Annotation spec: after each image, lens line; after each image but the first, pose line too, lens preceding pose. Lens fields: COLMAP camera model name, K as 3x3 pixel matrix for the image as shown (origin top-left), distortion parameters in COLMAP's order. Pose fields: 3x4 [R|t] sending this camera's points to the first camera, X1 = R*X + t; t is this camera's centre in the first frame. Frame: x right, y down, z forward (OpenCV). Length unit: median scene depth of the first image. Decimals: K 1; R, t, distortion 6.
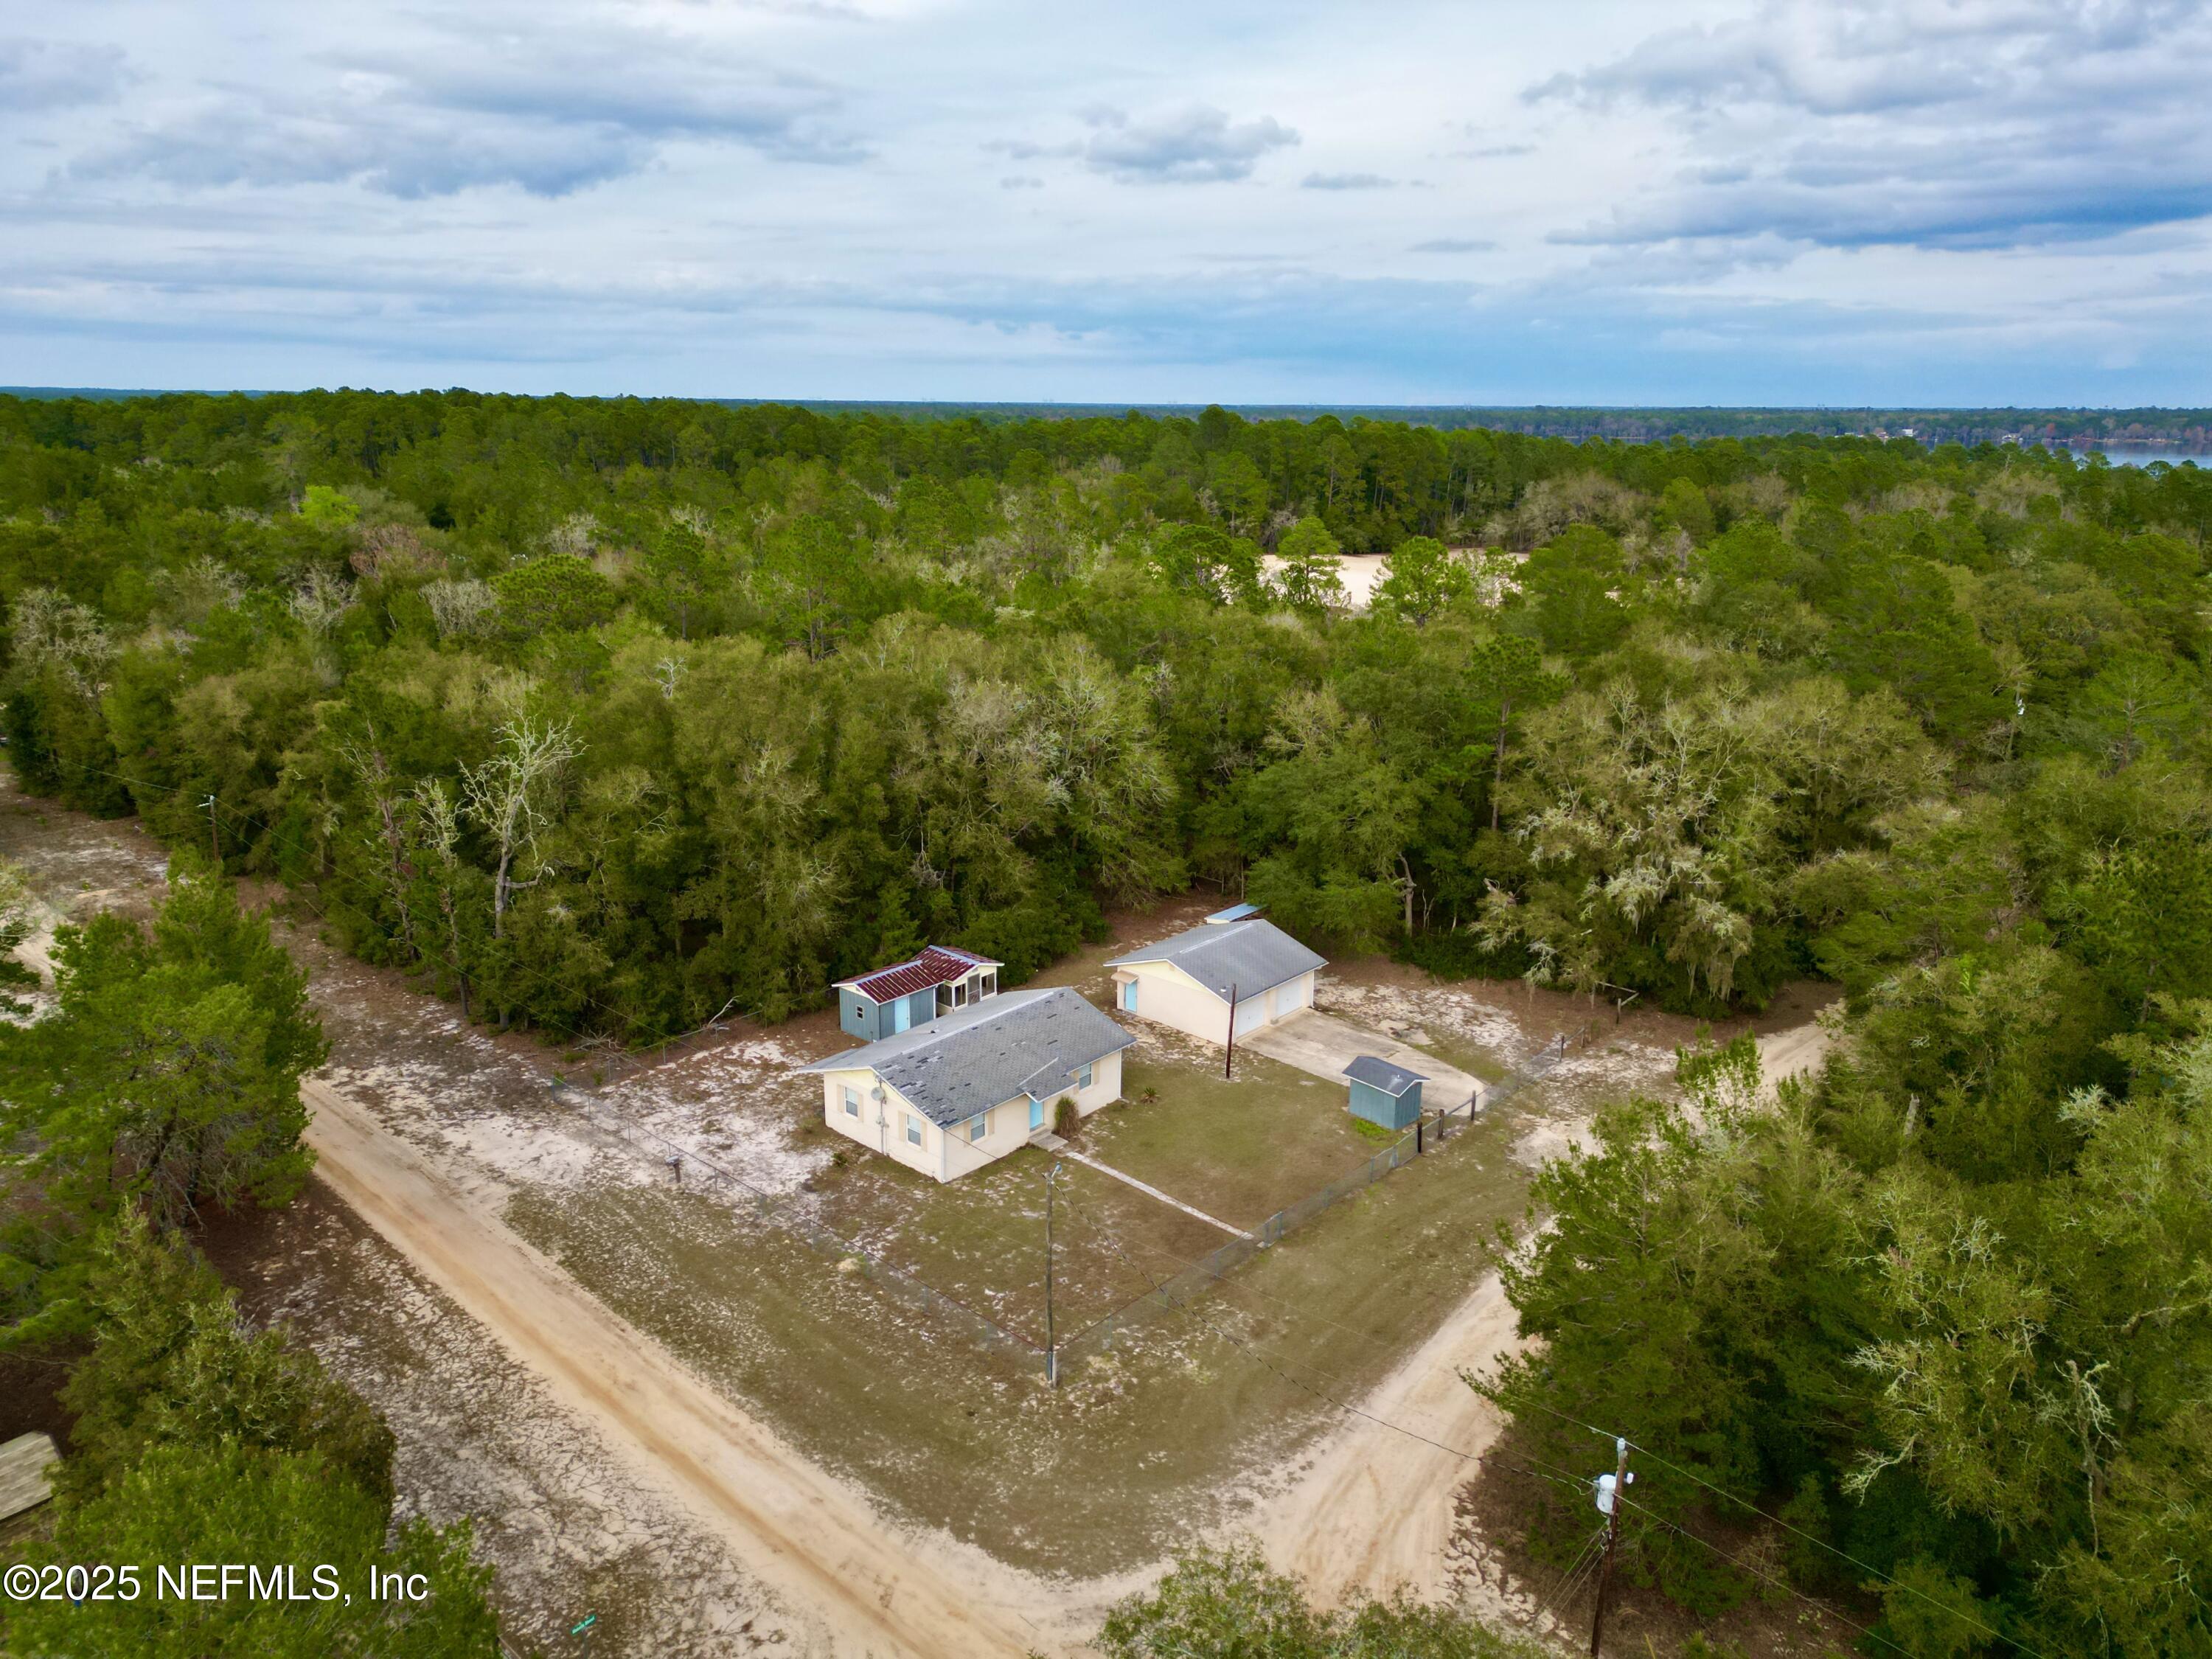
lens RADIAL K [[1516.0, 0, 1086.7], [0, 1516.0, 861.7], [0, 0, 1]] dist [0.077302, -0.062009]
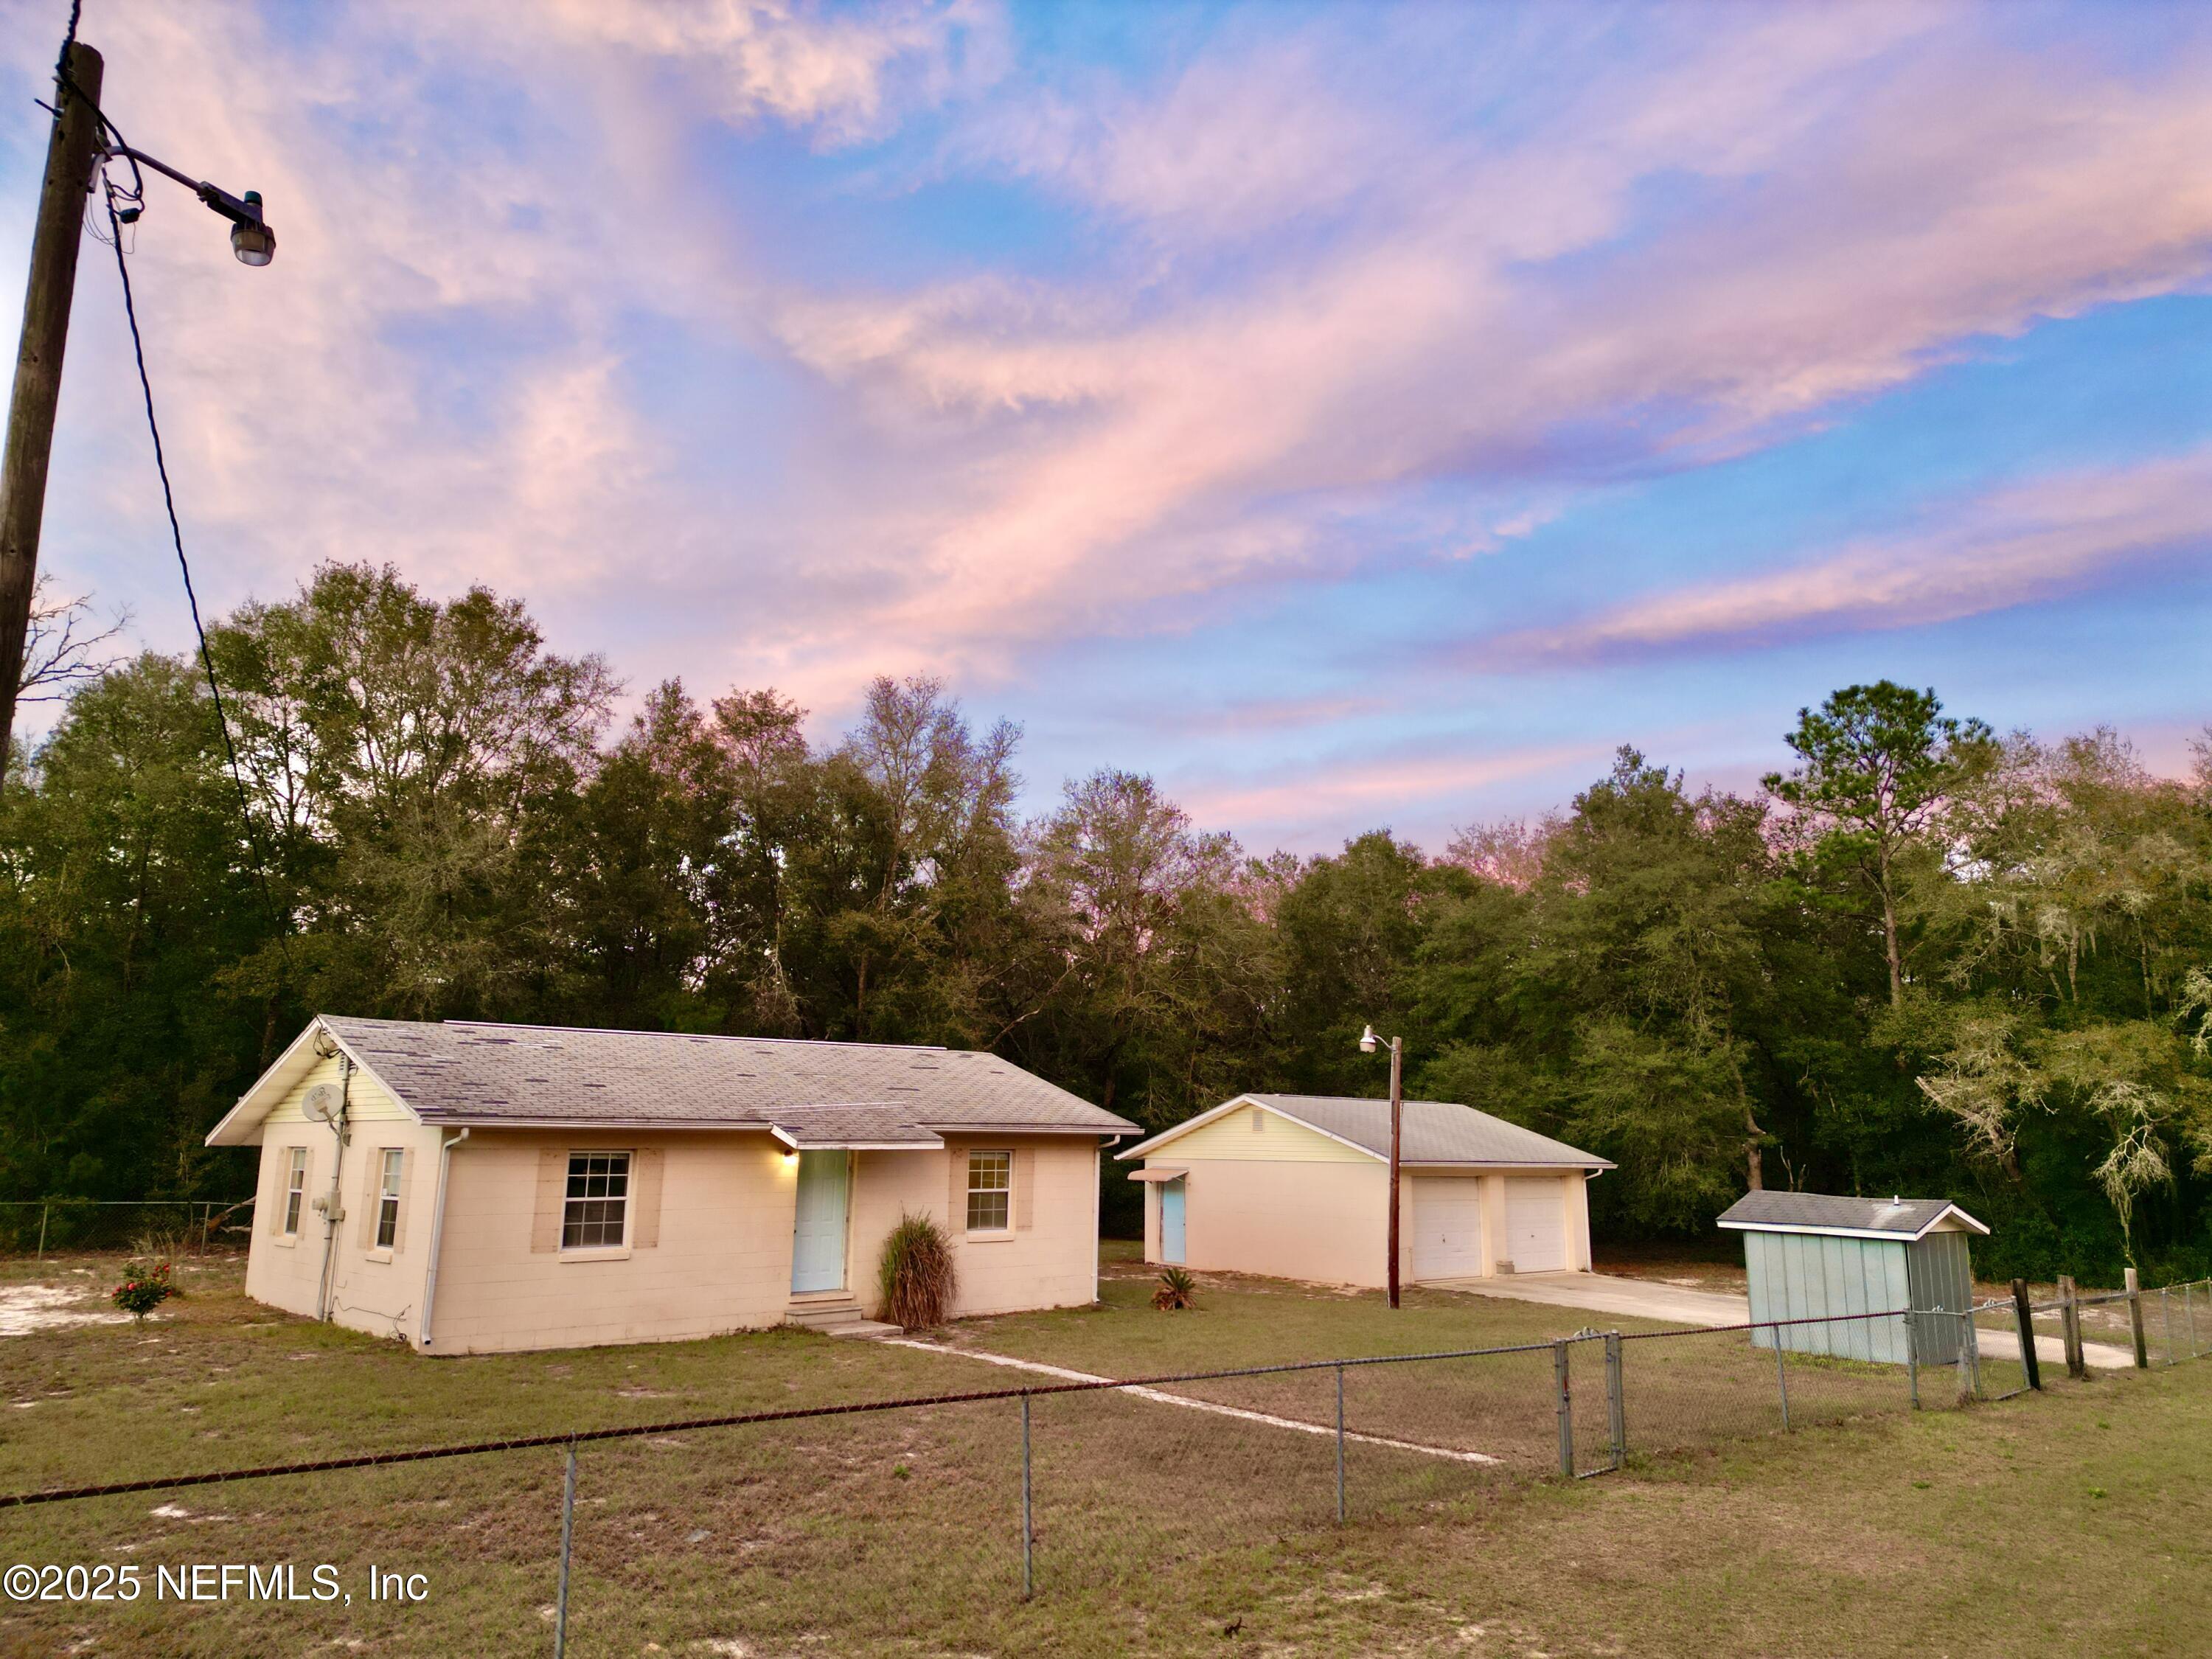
lens RADIAL K [[1546.2, 0, 1106.0], [0, 1546.2, 829.5], [0, 0, 1]] dist [0.074703, -0.074674]
pose [[0.995904, -0.014753, -0.089206, 0.052791], [-0.029276, 0.880832, -0.472524, 0.206078], [0.085547, 0.473200, 0.876792, 0.547617]]
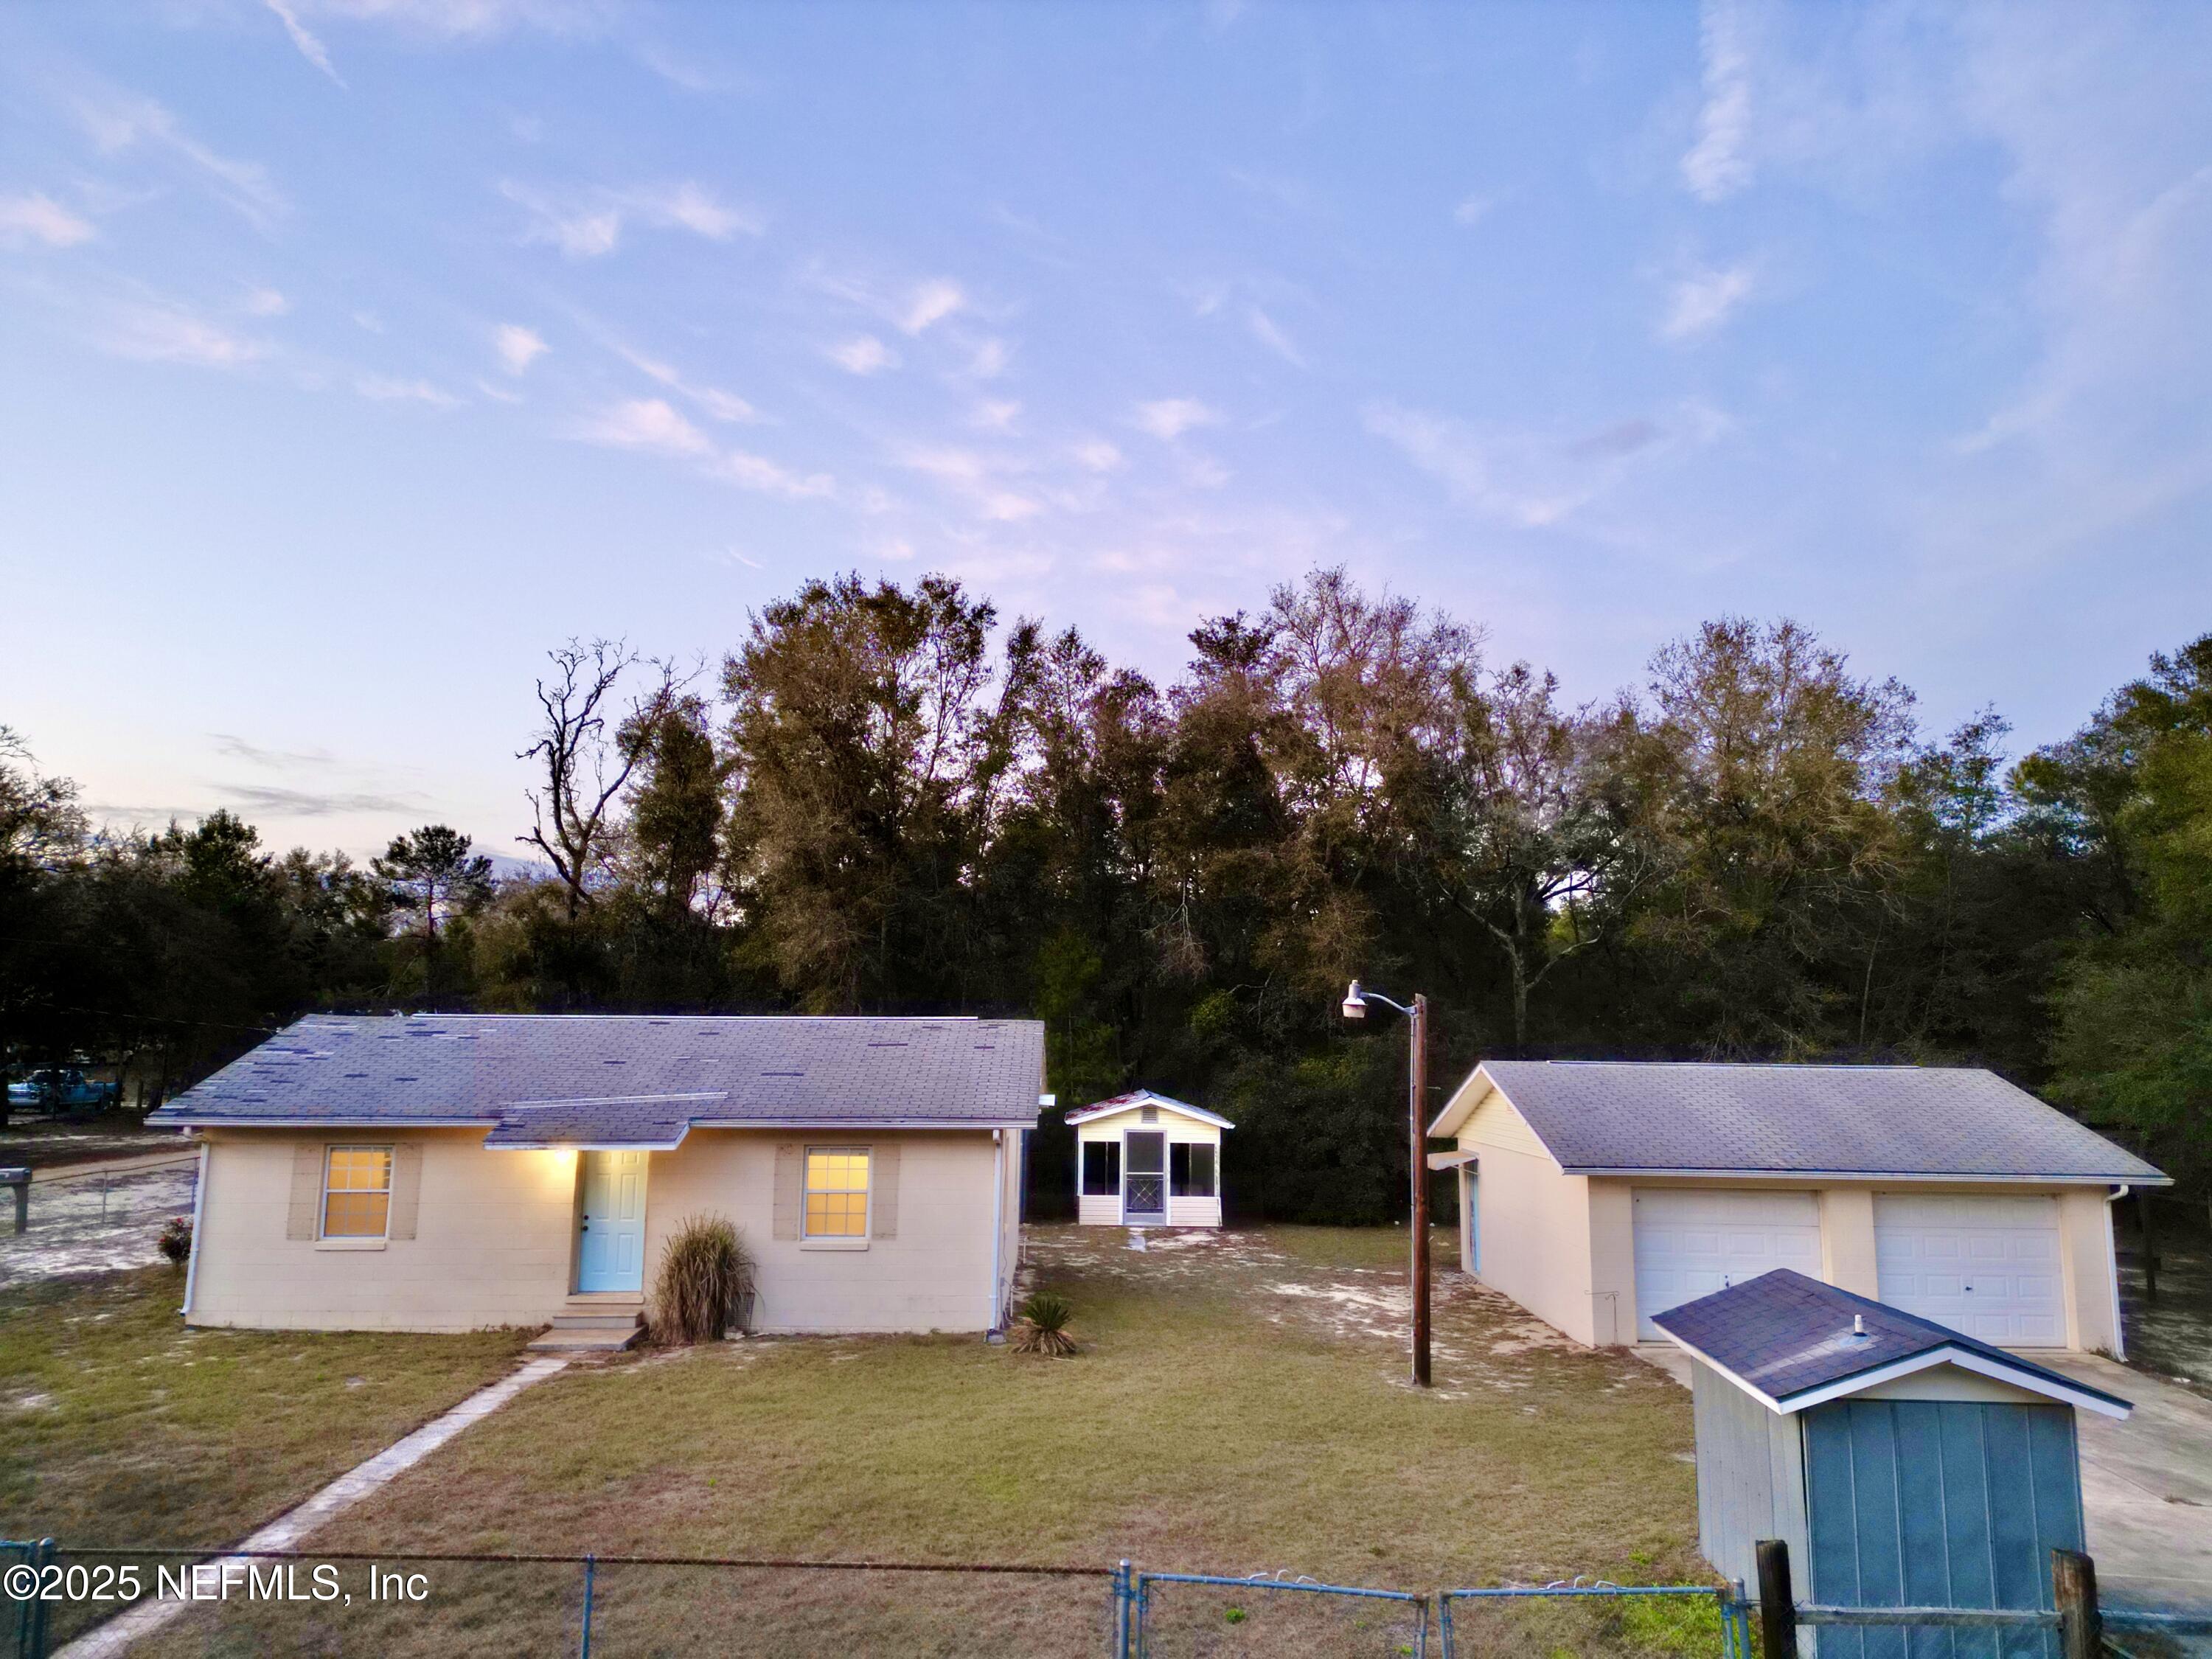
lens RADIAL K [[1543.1, 0, 1106.0], [0, 1543.1, 829.5], [0, 0, 1]] dist [0.075440, -0.071014]
pose [[0.684204, -0.099332, -0.722495, 0.240022], [-0.215947, 0.918660, -0.330804, 0.143290], [0.696586, 0.382358, 0.607100, 0.700570]]
